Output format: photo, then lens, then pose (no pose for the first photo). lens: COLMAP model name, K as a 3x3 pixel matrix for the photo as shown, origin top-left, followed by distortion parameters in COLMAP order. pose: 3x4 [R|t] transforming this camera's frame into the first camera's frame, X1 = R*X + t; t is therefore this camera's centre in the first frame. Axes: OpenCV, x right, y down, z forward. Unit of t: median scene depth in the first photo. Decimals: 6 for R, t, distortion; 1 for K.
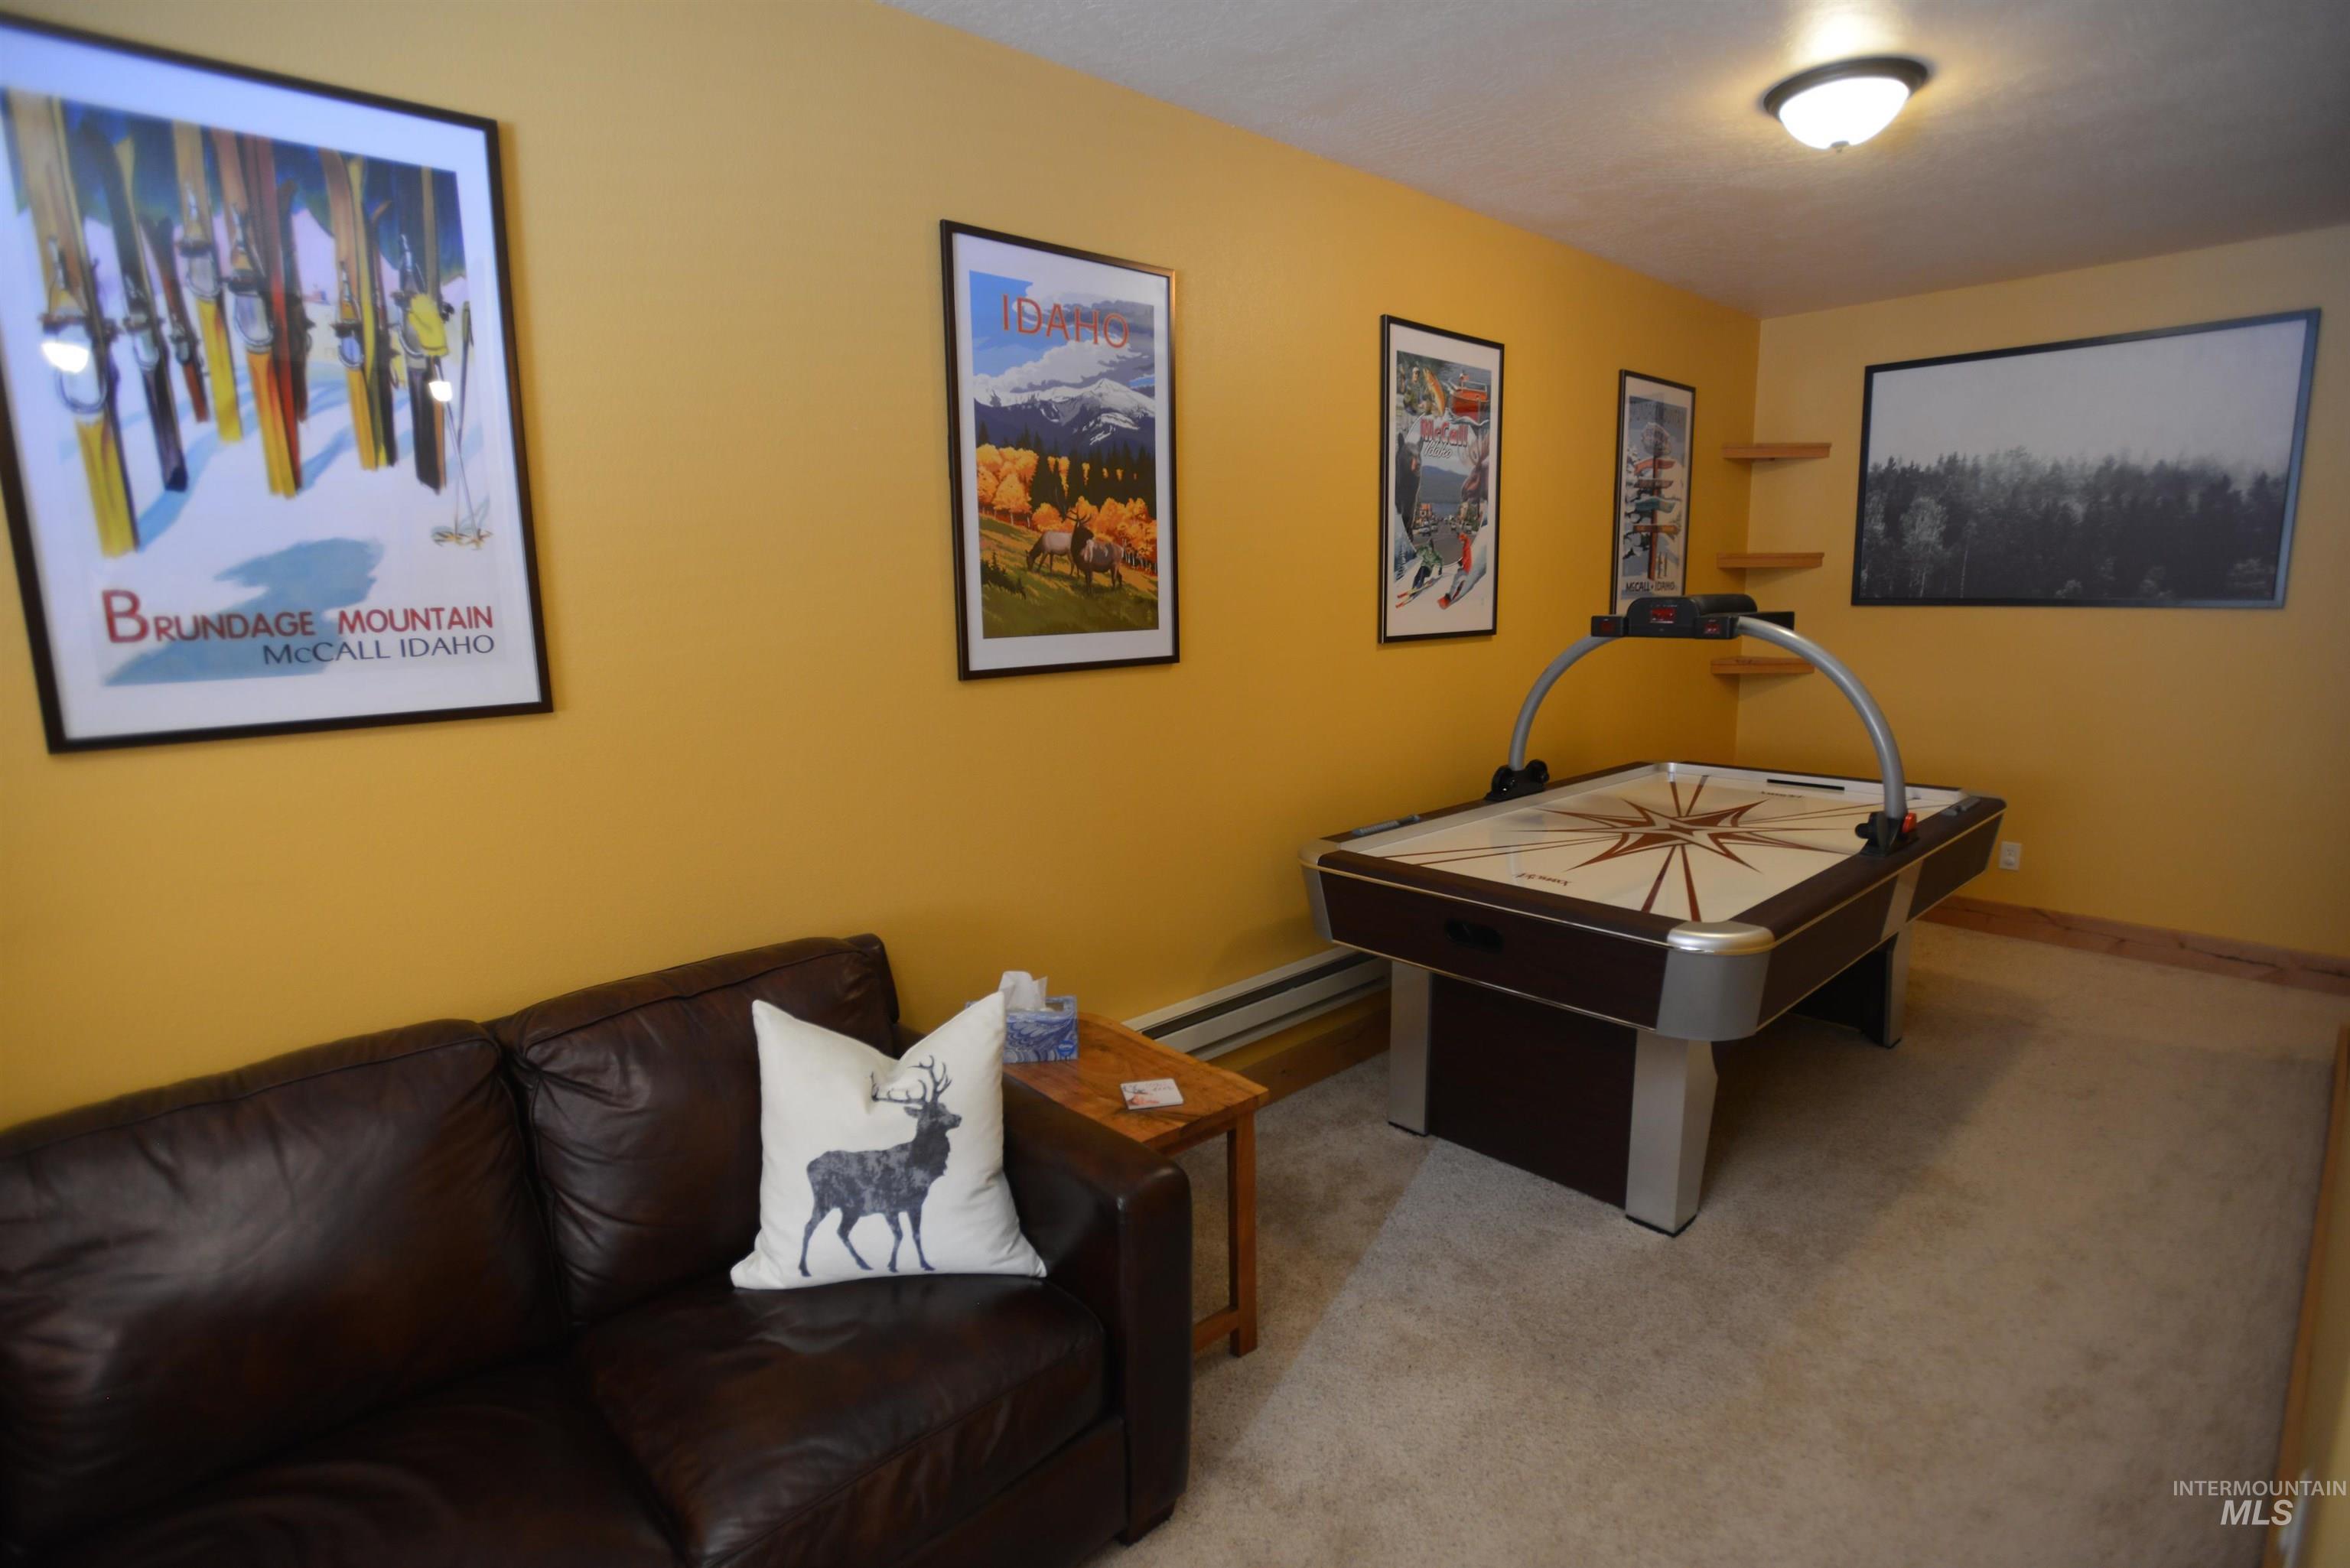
lens RADIAL K [[1140.2, 0, 1175.0], [0, 1140.2, 784.0], [0, 0, 1]] dist [-0.013857, 0.000570]
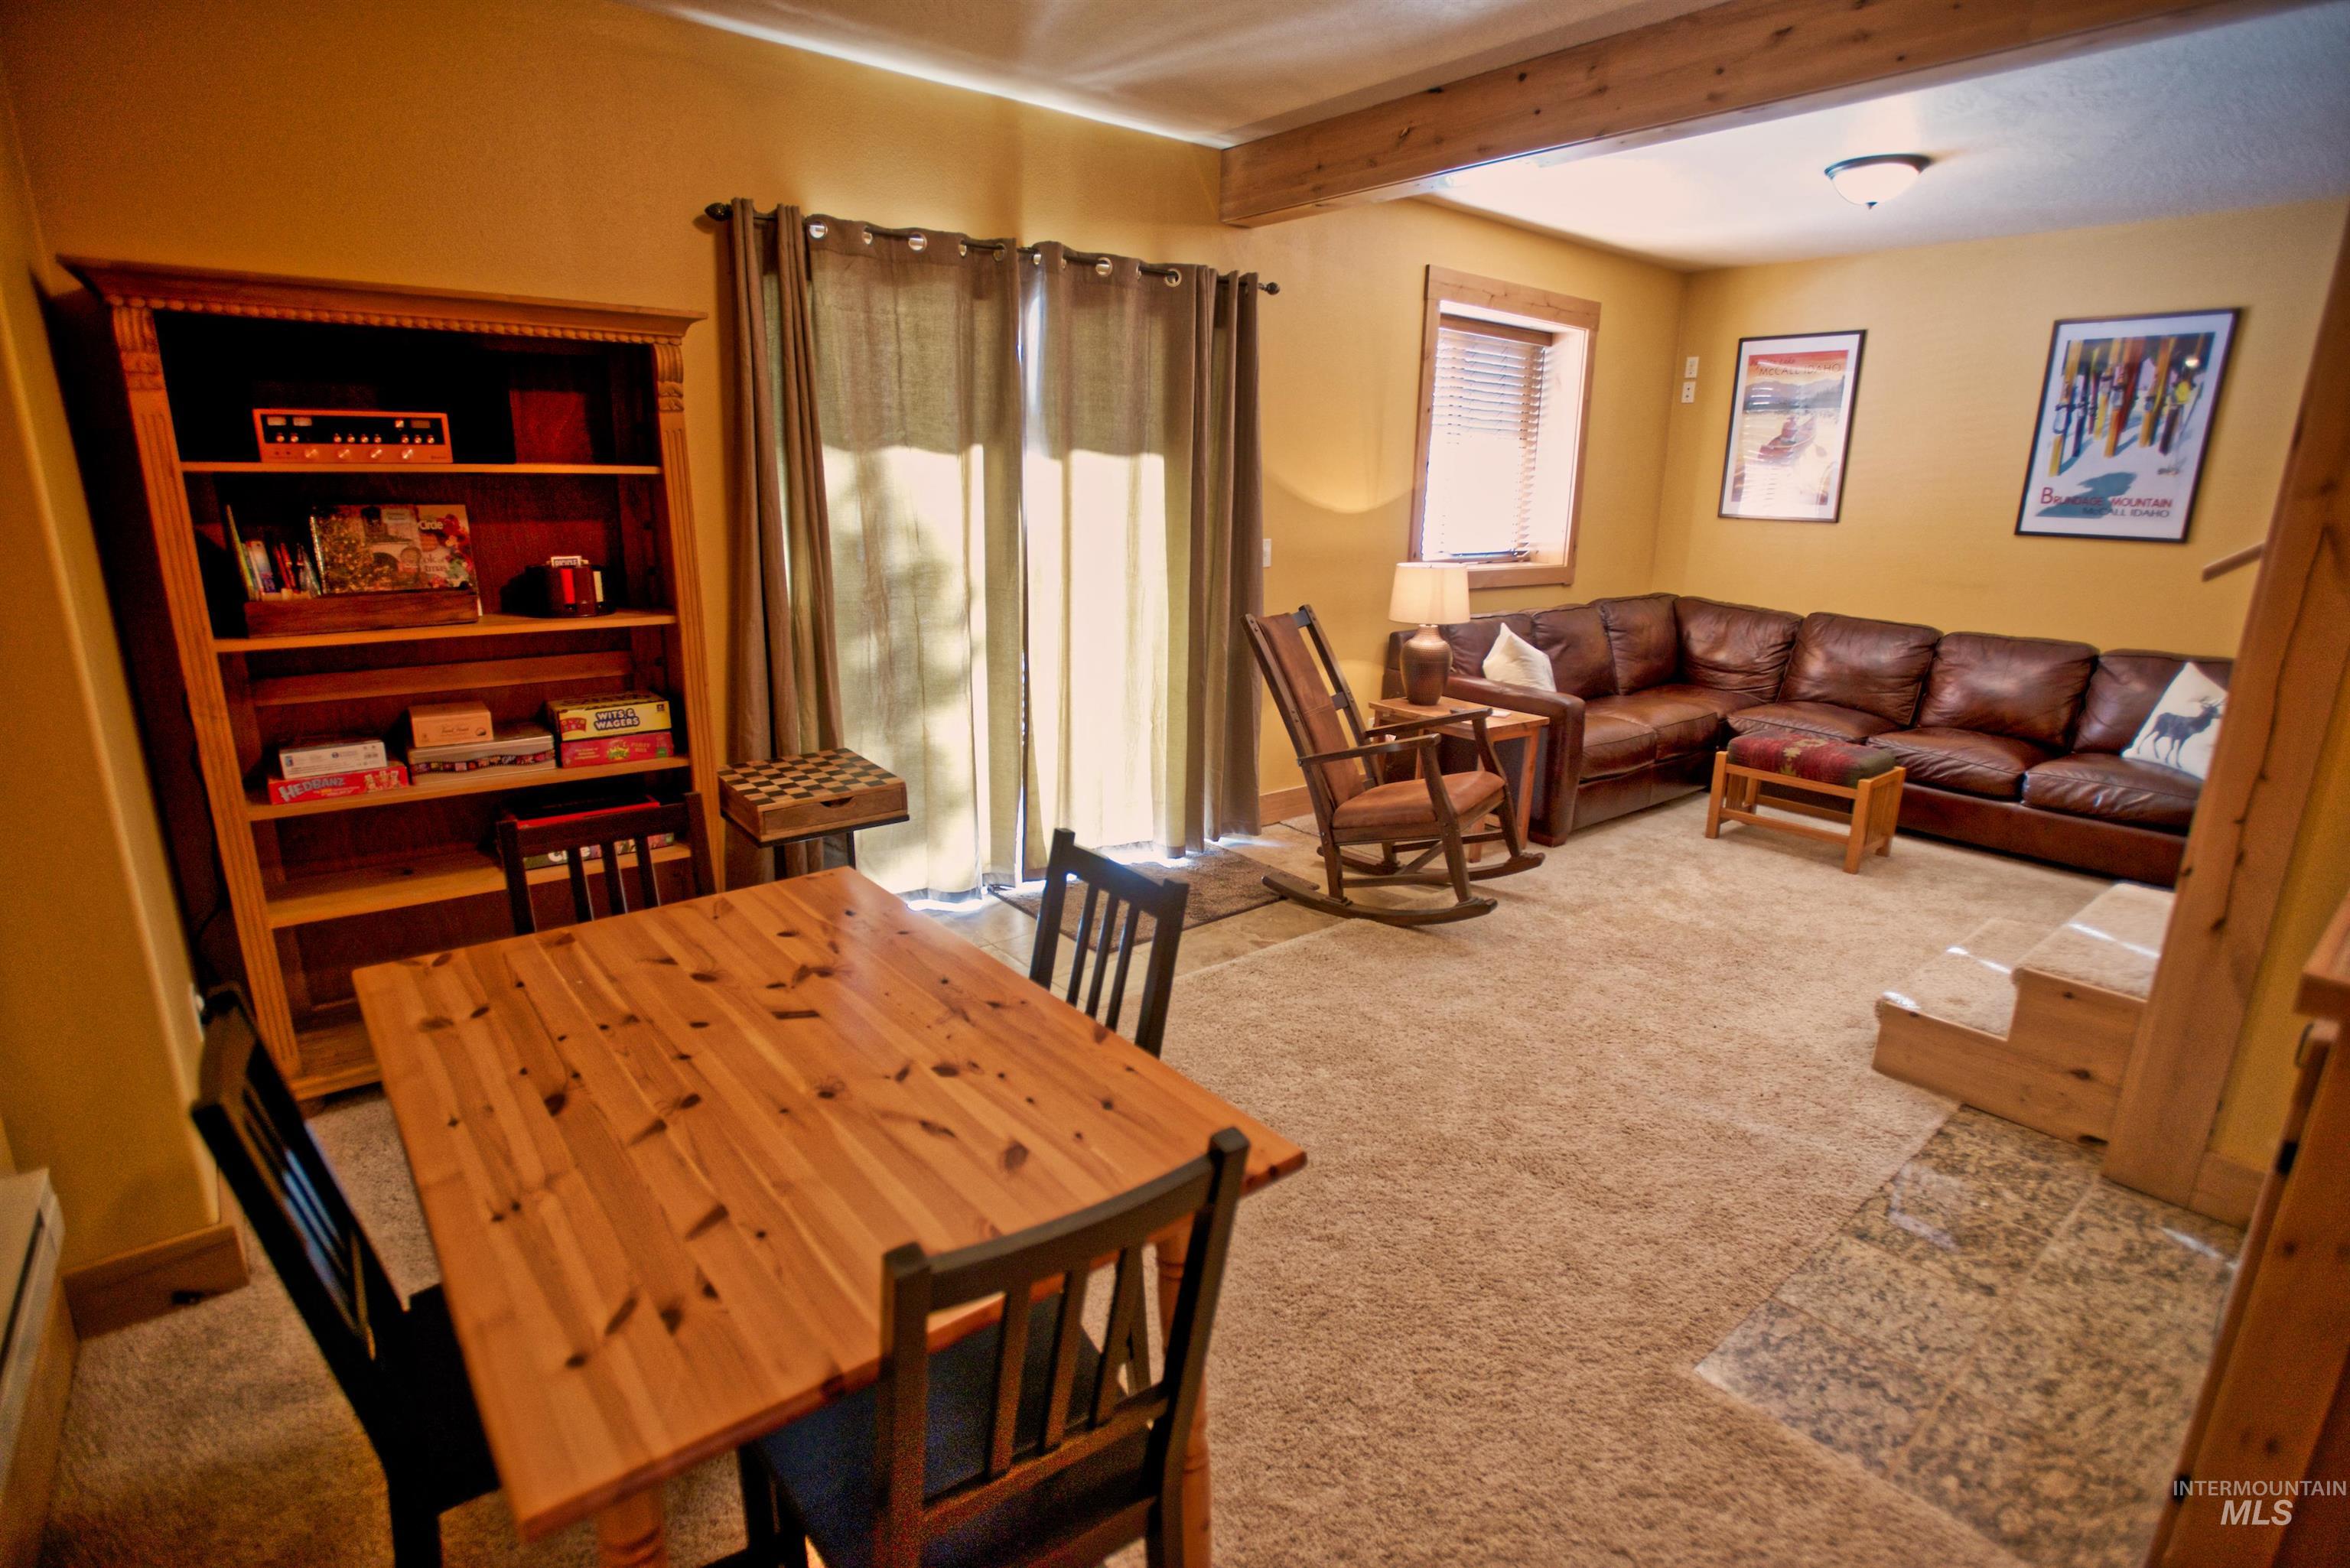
lens RADIAL K [[1140.2, 0, 1175.0], [0, 1140.2, 784.0], [0, 0, 1]] dist [-0.013857, 0.000570]
pose [[-0.042225, 0.276402, -0.960114, 2.375296], [-0.195923, 0.940023, 0.279234, 0.202738], [0.979710, 0.199899, 0.014461, -1.263529]]
